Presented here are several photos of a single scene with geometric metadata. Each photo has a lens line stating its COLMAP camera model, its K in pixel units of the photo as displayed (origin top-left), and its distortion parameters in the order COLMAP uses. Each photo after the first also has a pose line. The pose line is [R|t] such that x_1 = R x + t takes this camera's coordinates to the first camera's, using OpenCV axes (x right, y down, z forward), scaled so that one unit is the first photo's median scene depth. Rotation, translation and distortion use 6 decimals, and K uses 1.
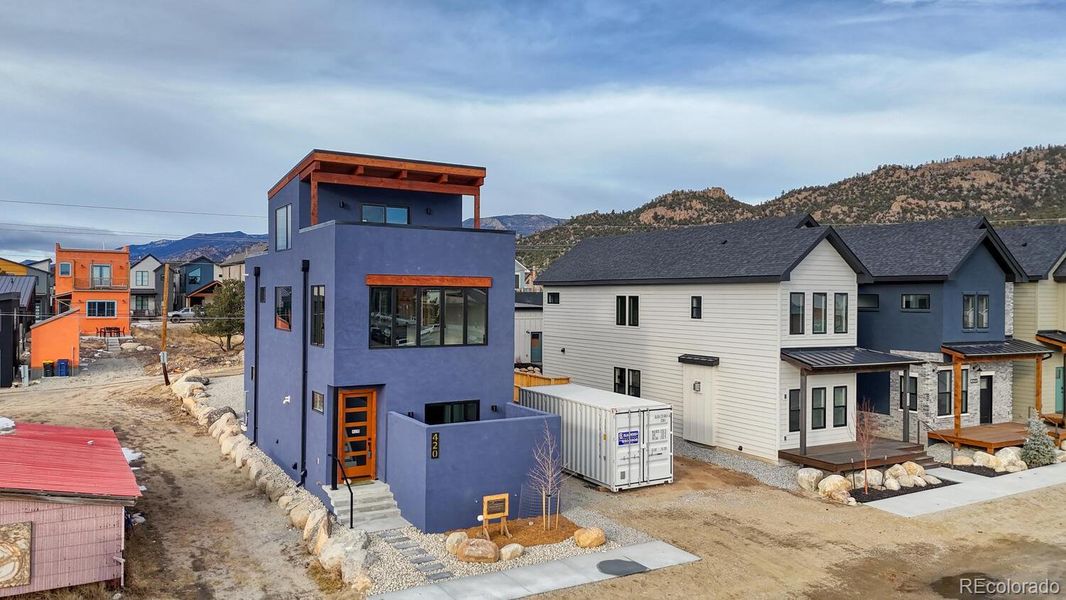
lens RADIAL K [[765.3, 0, 542.8], [0, 765.3, 302.7], [0, 0, 1]] dist [0.035544, -0.027921]
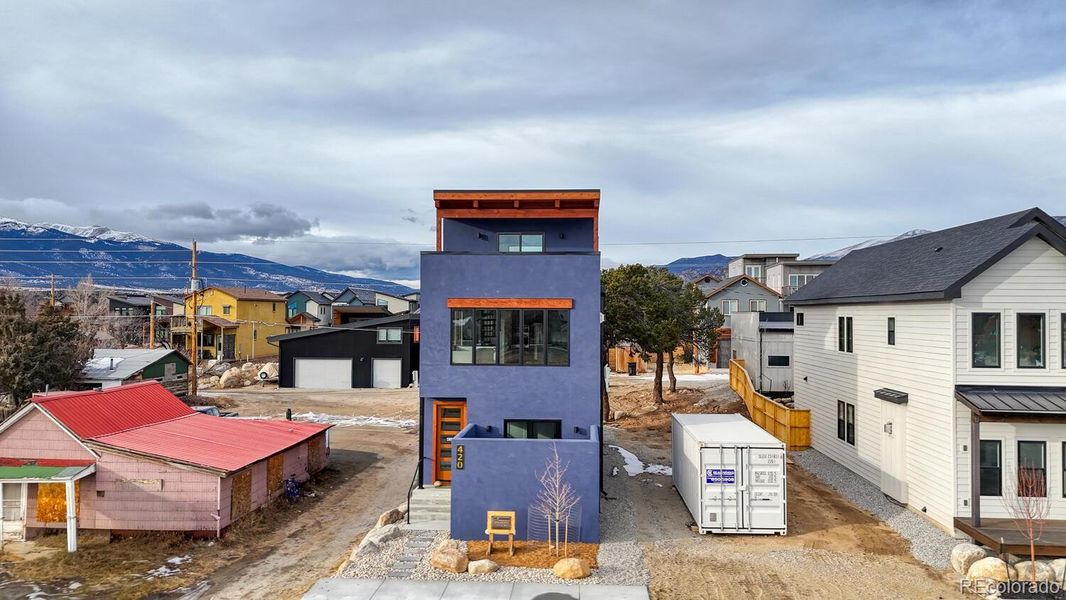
lens RADIAL K [[765.3, 0, 539.4], [0, 765.3, 297.4], [0, 0, 1]] dist [0.035544, -0.027921]
pose [[0.832656, -0.014397, -0.553603, 0.432705], [-0.004059, 0.999477, -0.032097, -0.002457], [0.553775, 0.028972, 0.832162, 0.128879]]
